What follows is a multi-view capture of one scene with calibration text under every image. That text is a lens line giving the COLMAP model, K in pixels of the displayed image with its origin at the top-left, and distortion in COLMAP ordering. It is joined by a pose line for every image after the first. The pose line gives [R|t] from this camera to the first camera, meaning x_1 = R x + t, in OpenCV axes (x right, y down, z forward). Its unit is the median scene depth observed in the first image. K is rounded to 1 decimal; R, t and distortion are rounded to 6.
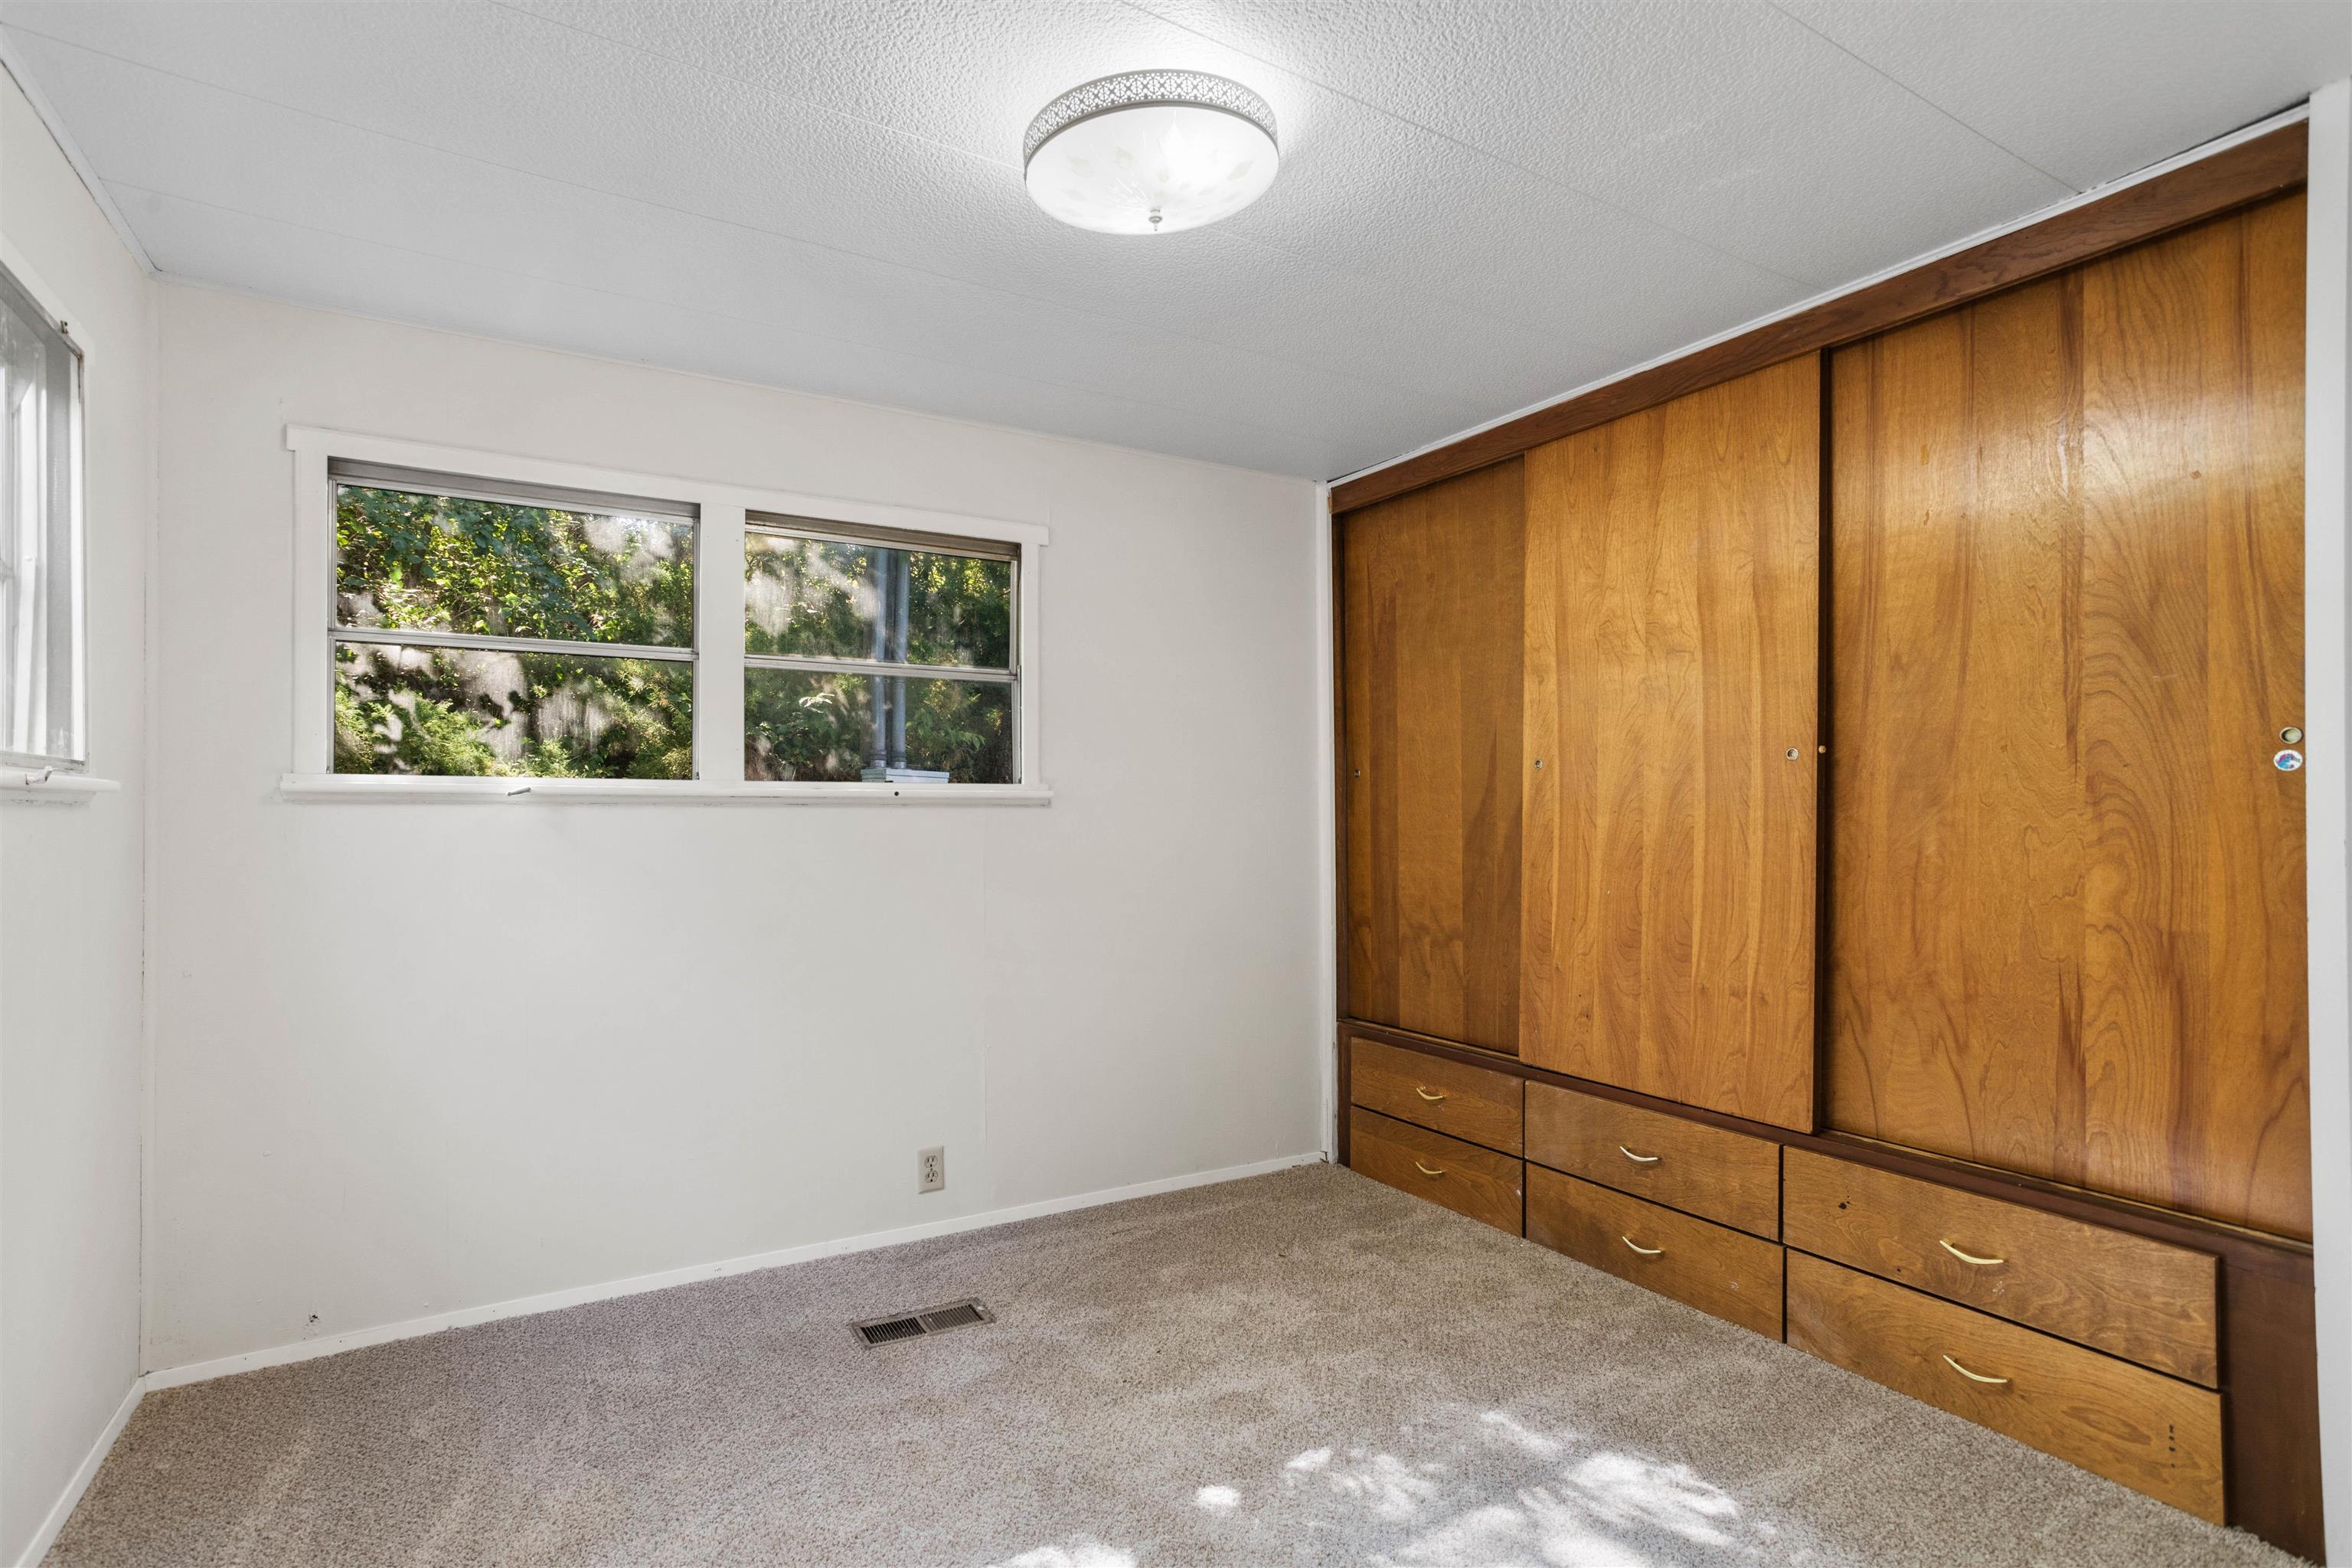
lens RADIAL K [[1135.8, 0, 1163.2], [0, 1135.8, 792.9], [0, 0, 1]] dist [-0.037032, 0.026853]
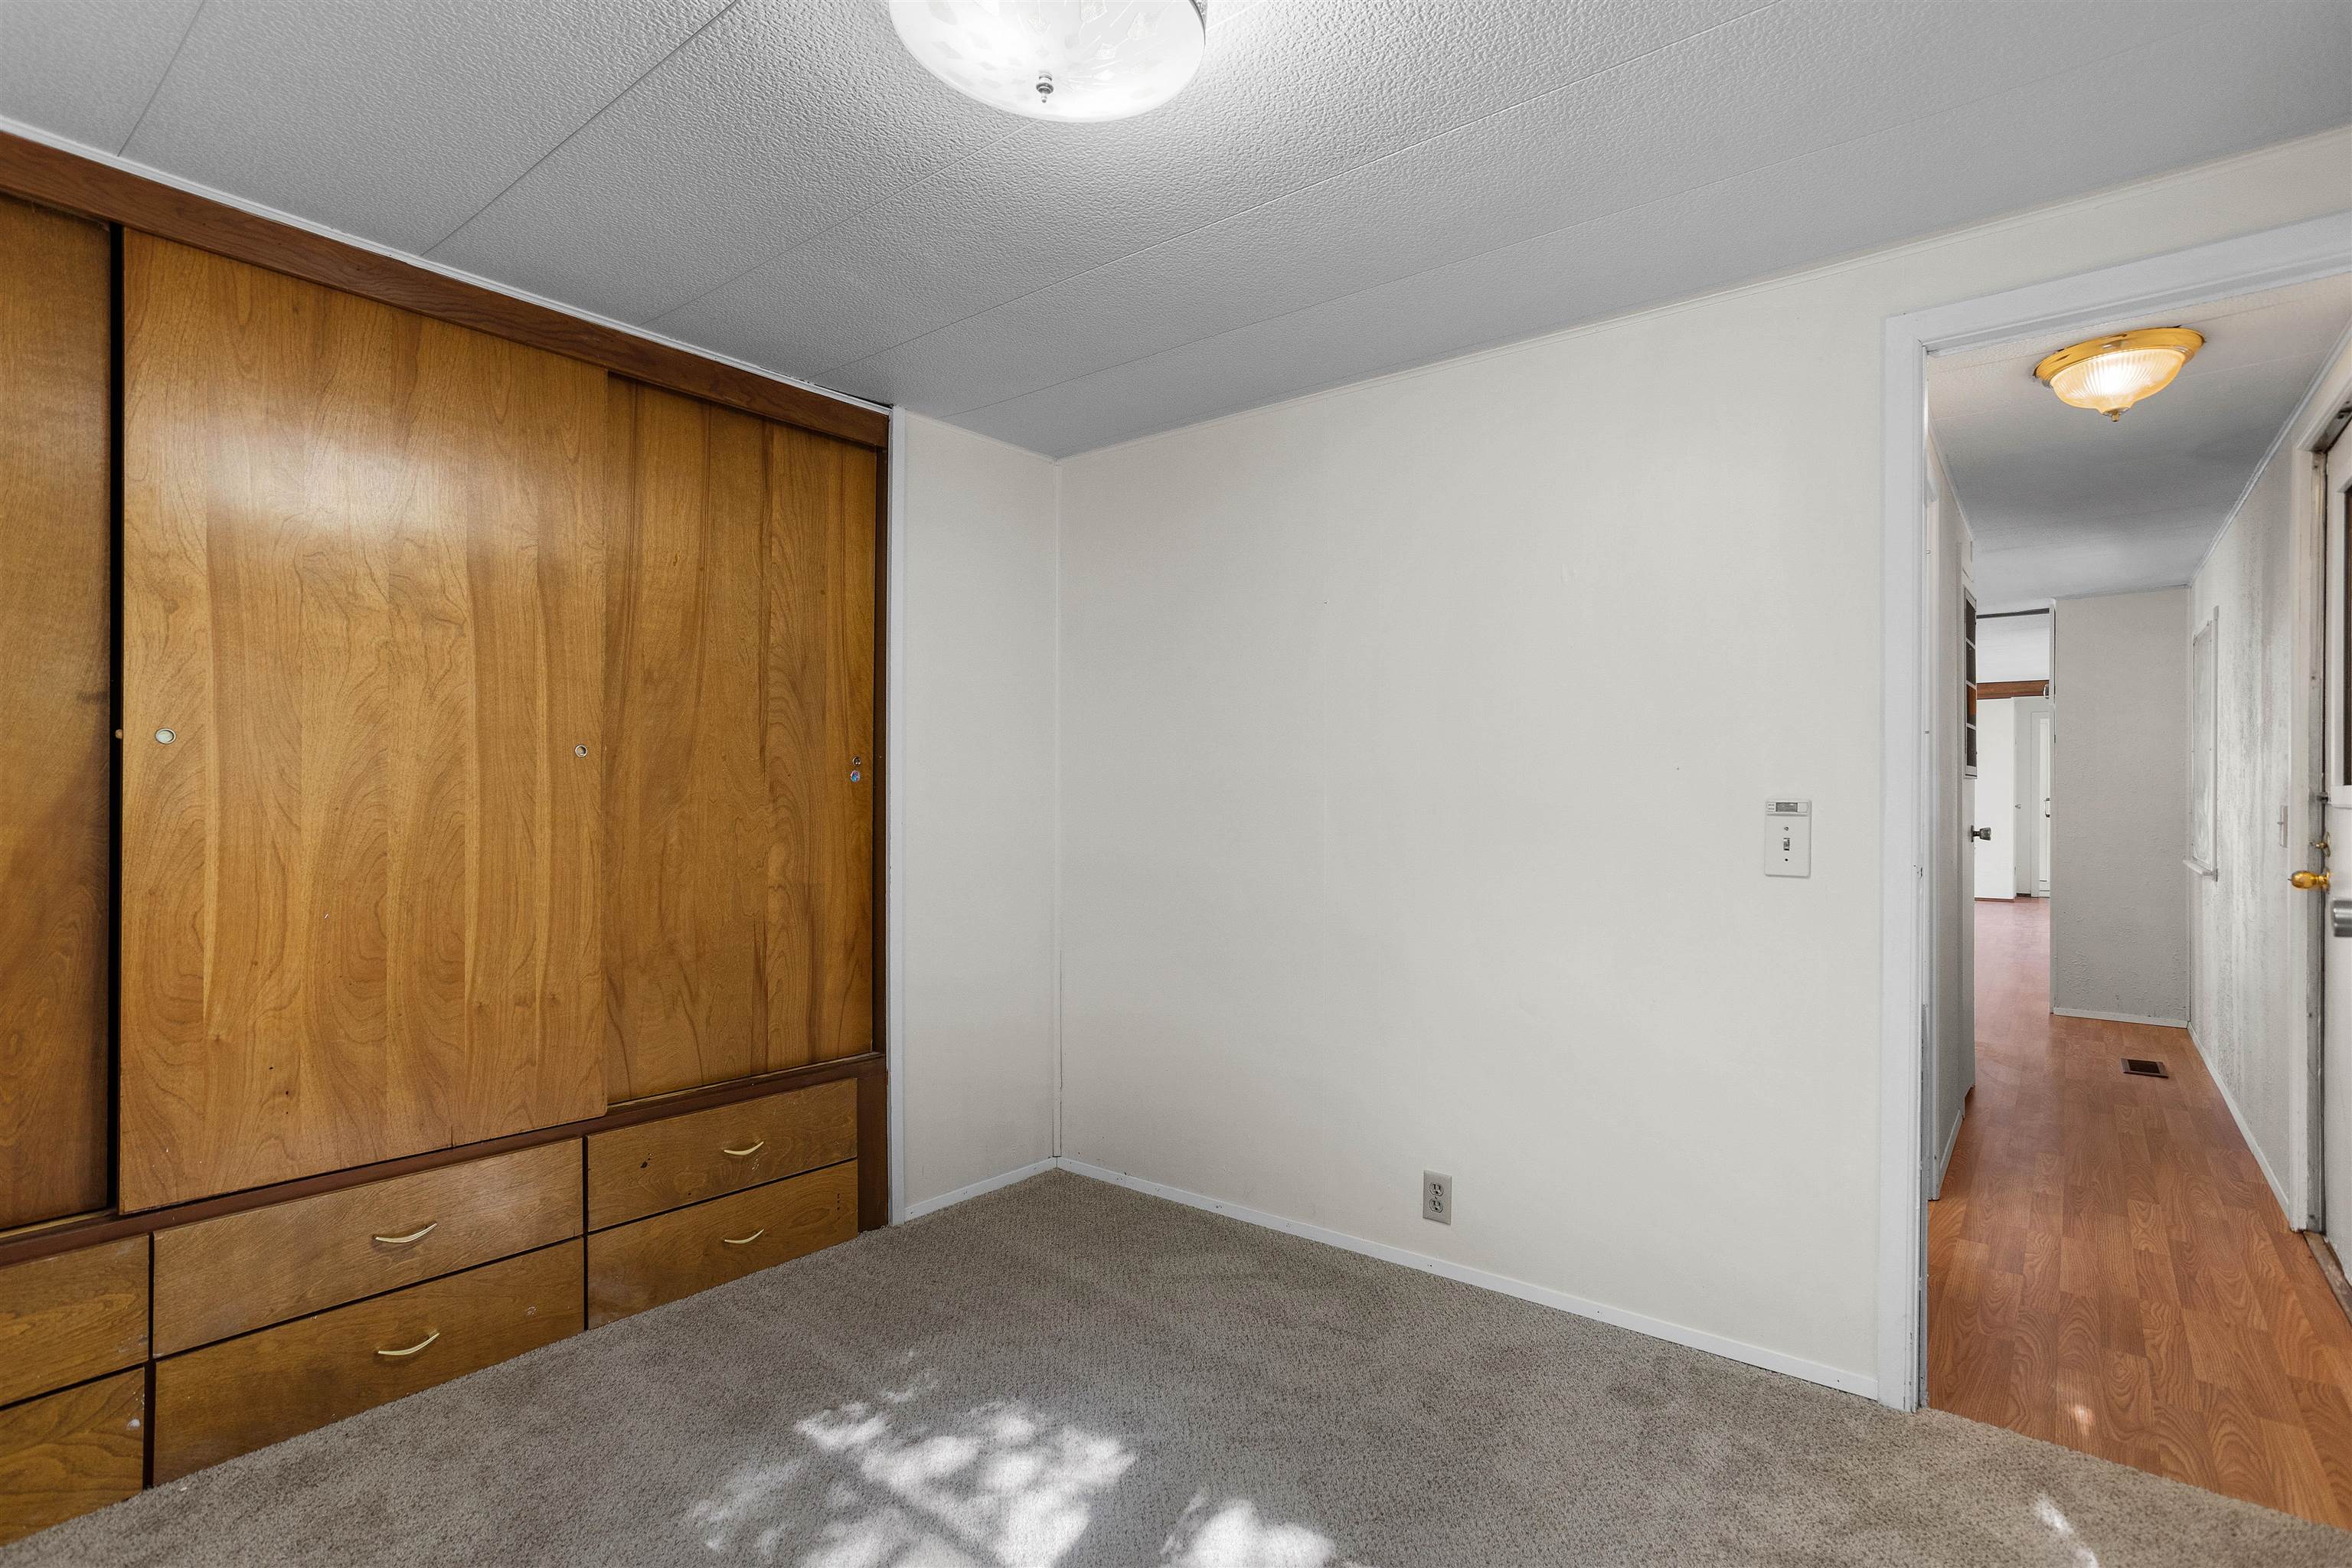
lens RADIAL K [[1135.8, 0, 1161.5], [0, 1135.8, 785.8], [0, 0, 1]] dist [-0.037032, 0.026853]
pose [[-0.336769, 0.010600, 0.941528, -0.579488], [-0.017304, 0.999698, -0.017444, 0.005621], [-0.941428, -0.022166, -0.336484, 0.855548]]
